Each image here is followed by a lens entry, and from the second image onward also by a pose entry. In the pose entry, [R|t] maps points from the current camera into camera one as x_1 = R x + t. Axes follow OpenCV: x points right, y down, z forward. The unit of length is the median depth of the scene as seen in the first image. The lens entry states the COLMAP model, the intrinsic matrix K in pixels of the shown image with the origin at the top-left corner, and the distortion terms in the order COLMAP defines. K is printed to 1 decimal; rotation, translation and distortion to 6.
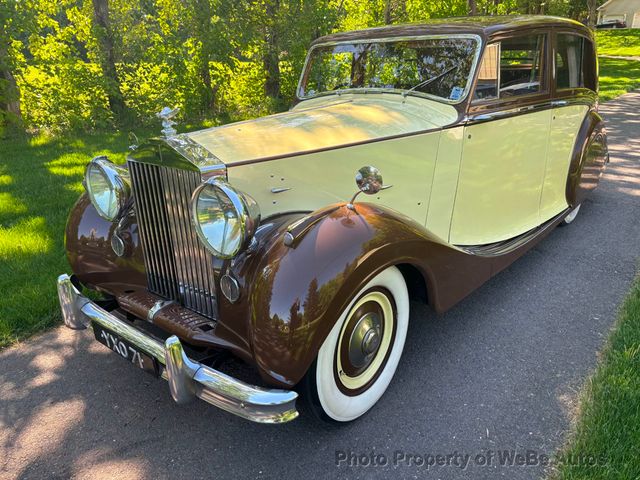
lens RADIAL K [[502.2, 0, 320.0], [0, 502.2, 240.0], [0, 0, 1]] dist [0.005163, -0.003131]
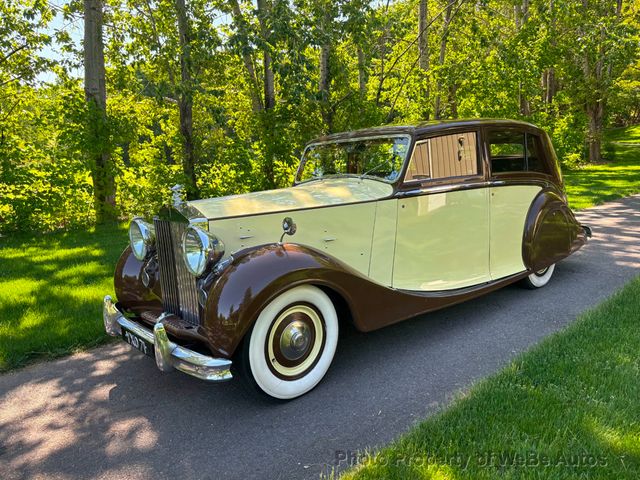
lens RADIAL K [[502.2, 0, 320.0], [0, 502.2, 240.0], [0, 0, 1]] dist [0.005163, -0.003131]
pose [[0.988286, 0.002947, -0.152588, 0.286280], [-0.030651, 0.983275, -0.179532, 0.131850], [0.149507, 0.182105, 0.971846, -0.322728]]
